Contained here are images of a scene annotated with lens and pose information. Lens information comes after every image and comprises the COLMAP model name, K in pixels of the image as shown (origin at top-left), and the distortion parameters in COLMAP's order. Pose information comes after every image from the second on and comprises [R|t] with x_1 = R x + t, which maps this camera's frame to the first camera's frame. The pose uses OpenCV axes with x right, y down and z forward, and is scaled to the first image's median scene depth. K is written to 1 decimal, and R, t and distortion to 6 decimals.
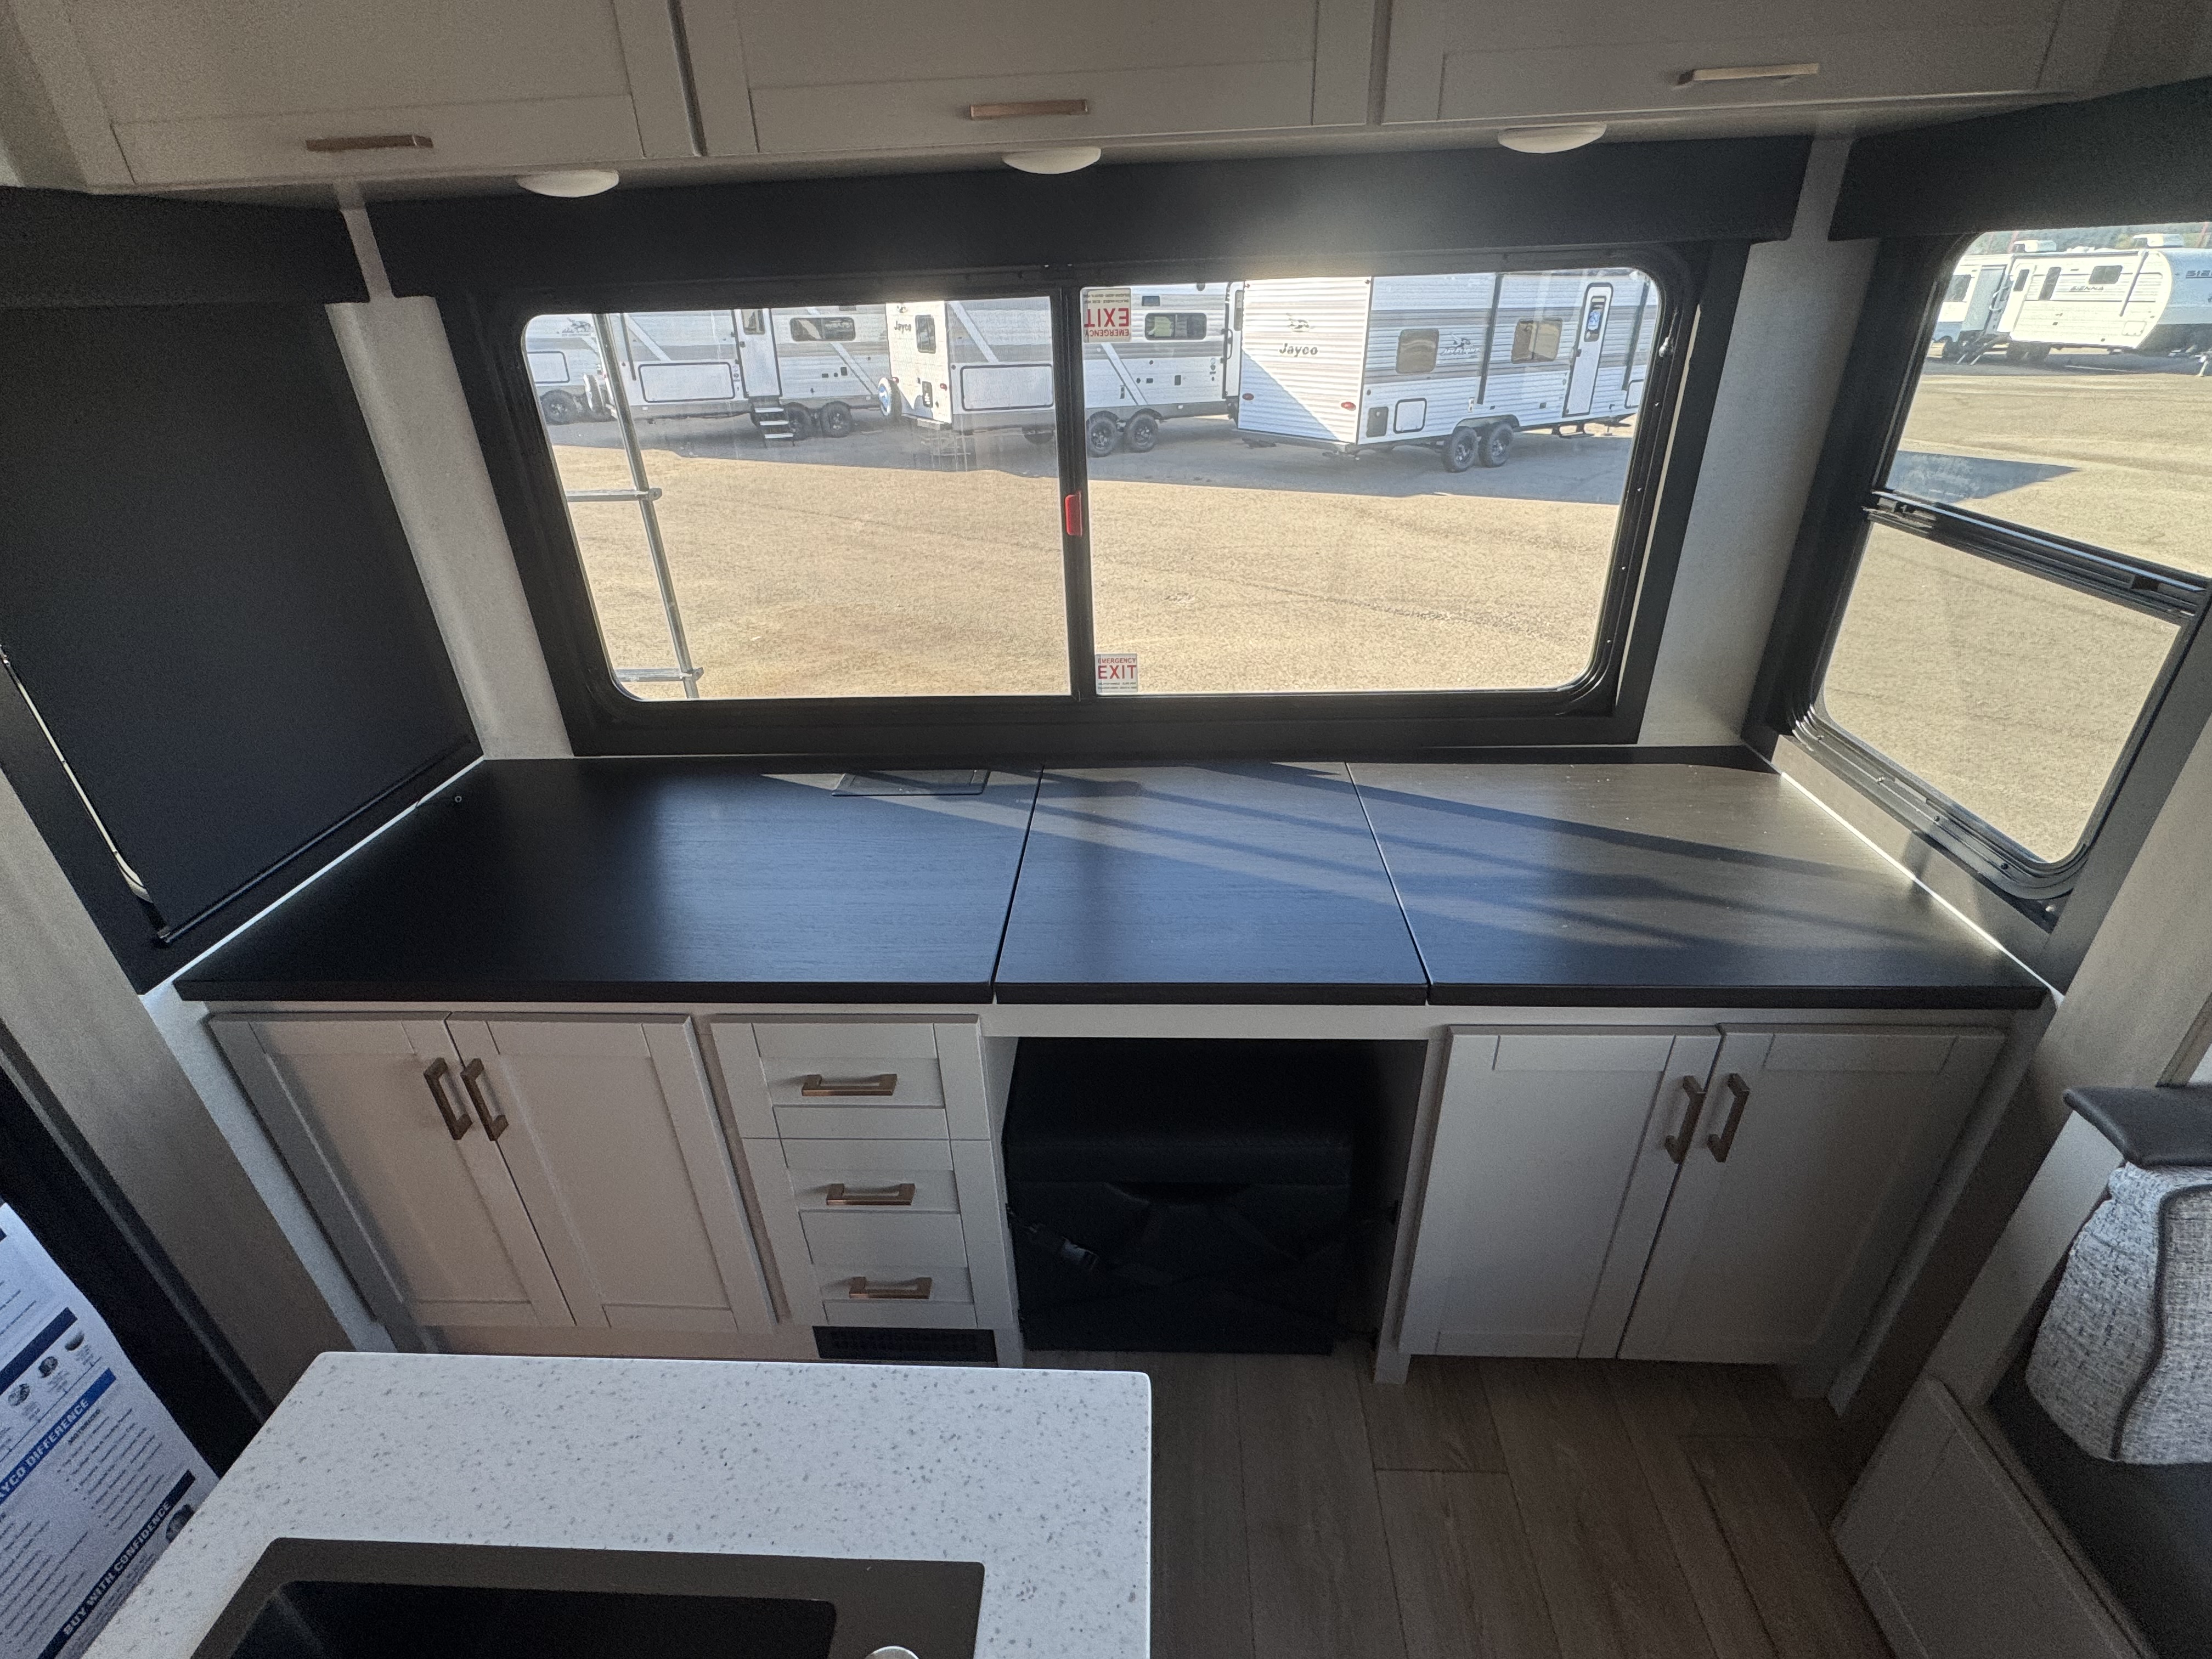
lens RADIAL K [[1017.4, 0, 1101.8], [0, 1017.4, 821.5], [0, 0, 1]] dist [-0.000641, 0.001344]
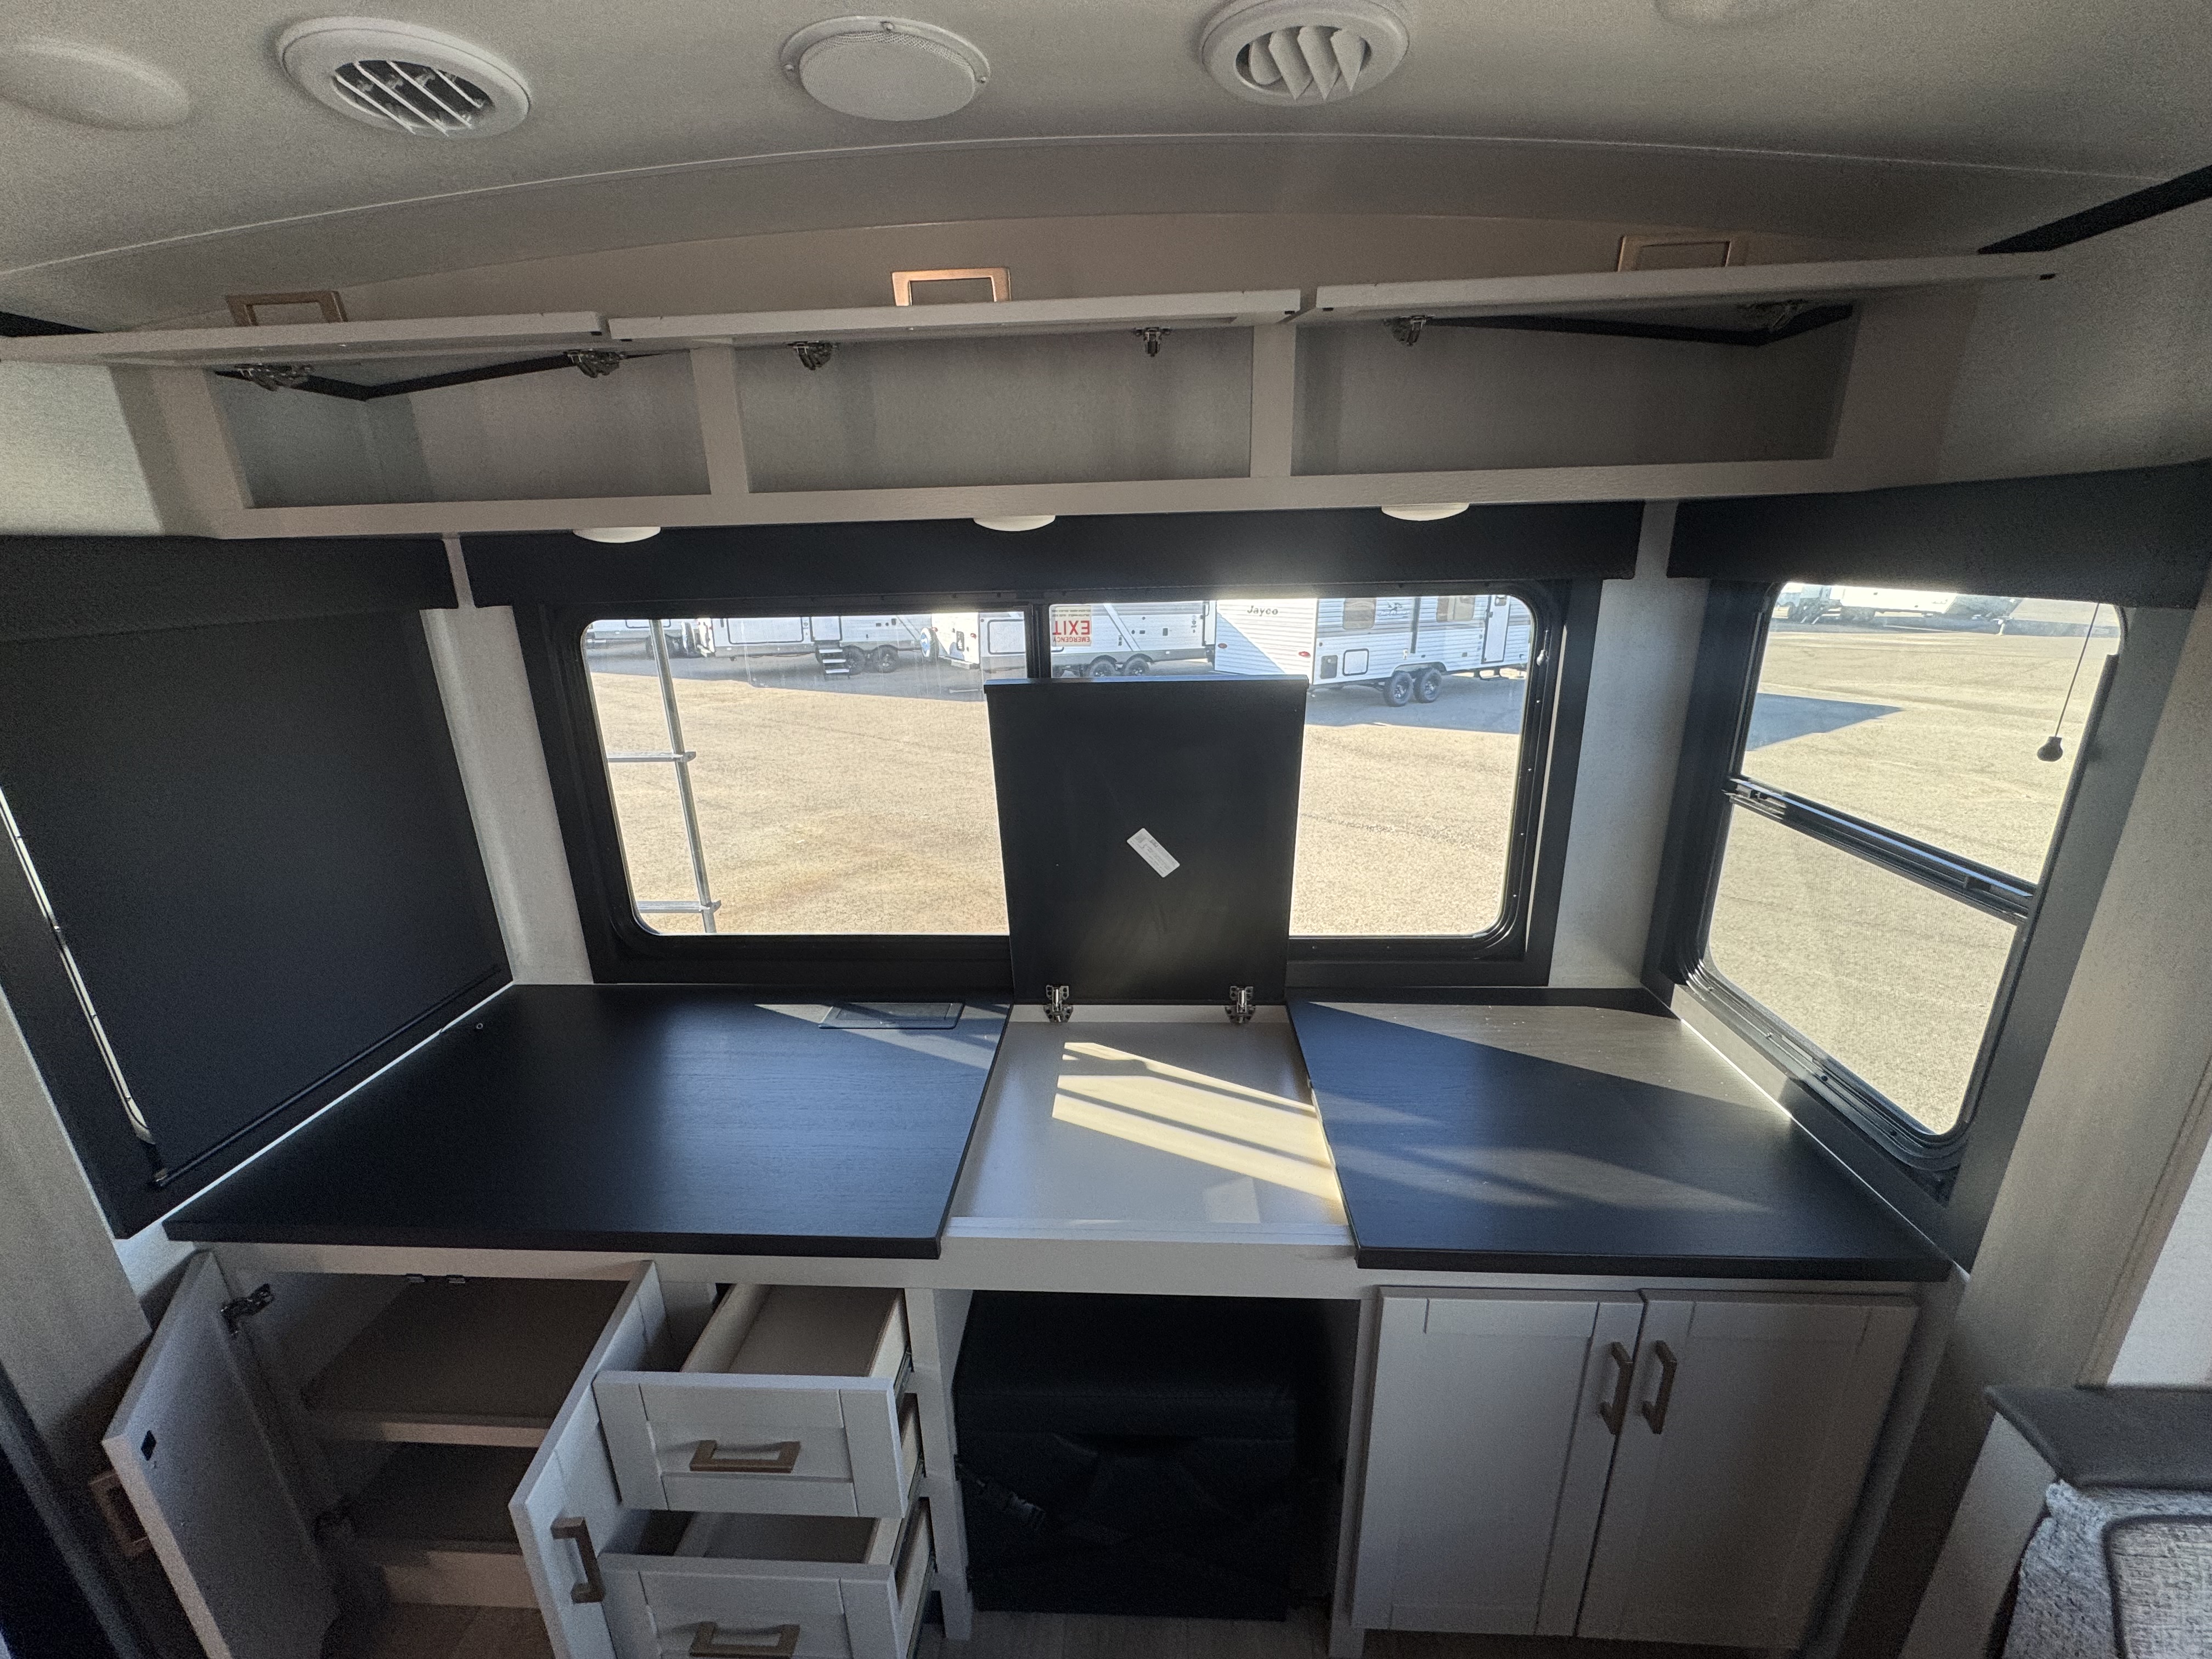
lens RADIAL K [[878.6, 0, 1103.0], [0, 878.6, 826.1], [0, 0, 1]] dist [0.001209, -0.000164]
pose [[0.999931, 0.011576, -0.002031, 0.040379], [-0.011752, 0.982671, -0.184985, -0.065597], [-0.000145, 0.184996, 0.982739, 0.024740]]
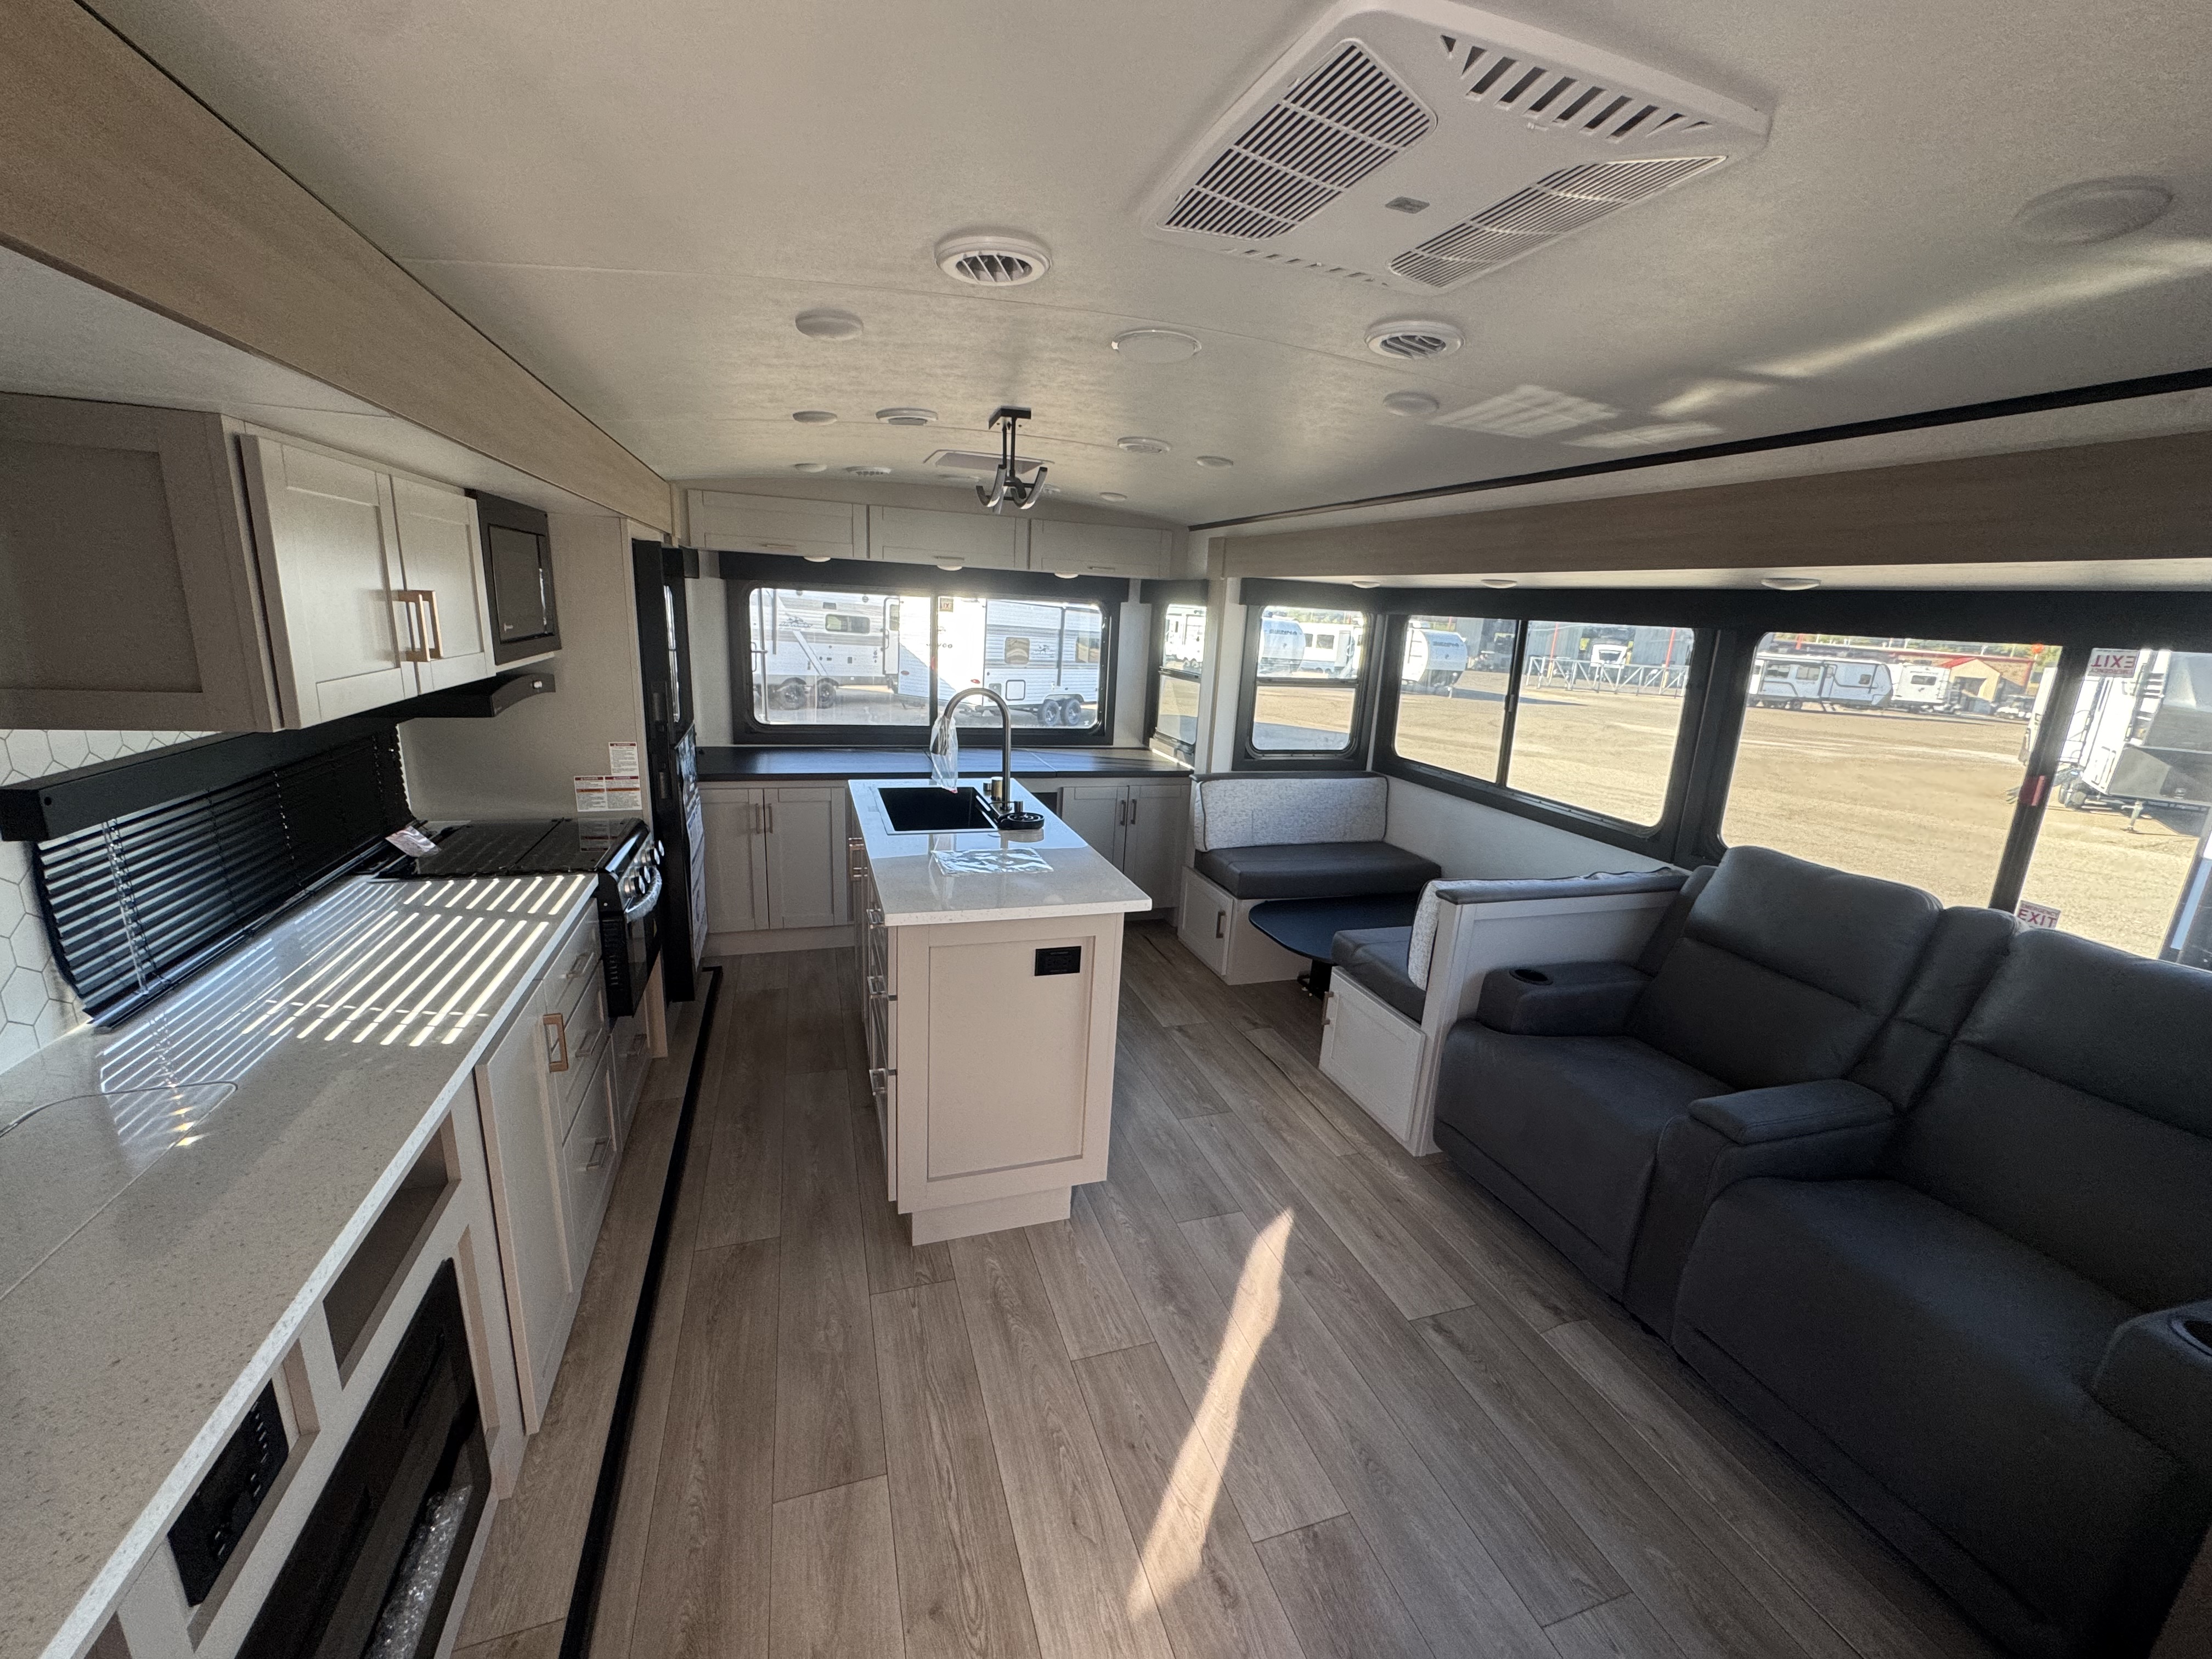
lens RADIAL K [[878.6, 0, 1103.0], [0, 878.6, 826.1], [0, 0, 1]] dist [0.001209, -0.000164]
pose [[0.927407, -0.008043, 0.373967, -0.514078], [0.097061, 0.970699, -0.219826, 0.755104], [-0.361242, 0.240166, 0.901013, -1.358194]]
